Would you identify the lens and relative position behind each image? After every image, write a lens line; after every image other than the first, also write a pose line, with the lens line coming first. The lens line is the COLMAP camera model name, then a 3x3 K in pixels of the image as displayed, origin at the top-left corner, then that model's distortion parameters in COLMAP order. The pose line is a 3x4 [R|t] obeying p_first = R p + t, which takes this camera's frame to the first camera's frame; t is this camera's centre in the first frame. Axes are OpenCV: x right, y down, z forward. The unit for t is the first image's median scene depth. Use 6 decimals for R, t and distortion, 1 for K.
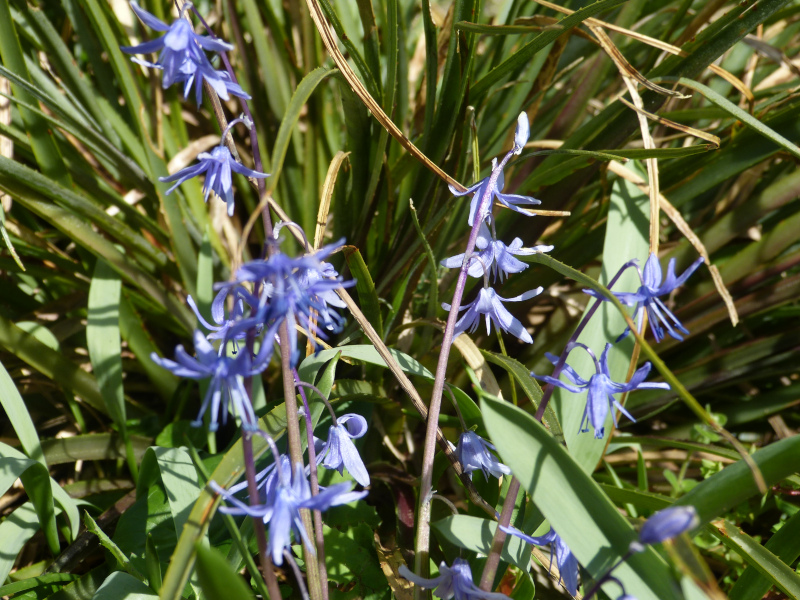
lens RADIAL K [[1701.9, 0, 401.6], [0, 1701.9, 300.3], [0, 0, 1]] dist [-0.022760, 0.000000]
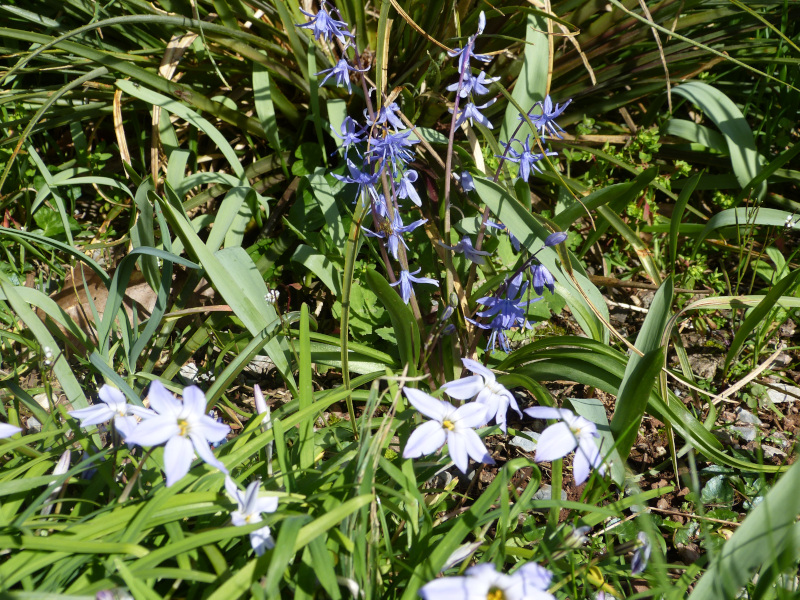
lens RADIAL K [[1207.8, 0, 399.3], [0, 1207.8, 299.6], [0, 0, 1]] dist [-0.042735, 0.000000]
pose [[0.996999, -0.076954, -0.008479, -0.035453], [0.075873, 0.949421, 0.304703, -0.200594], [-0.015398, -0.304432, 0.952410, -0.405898]]
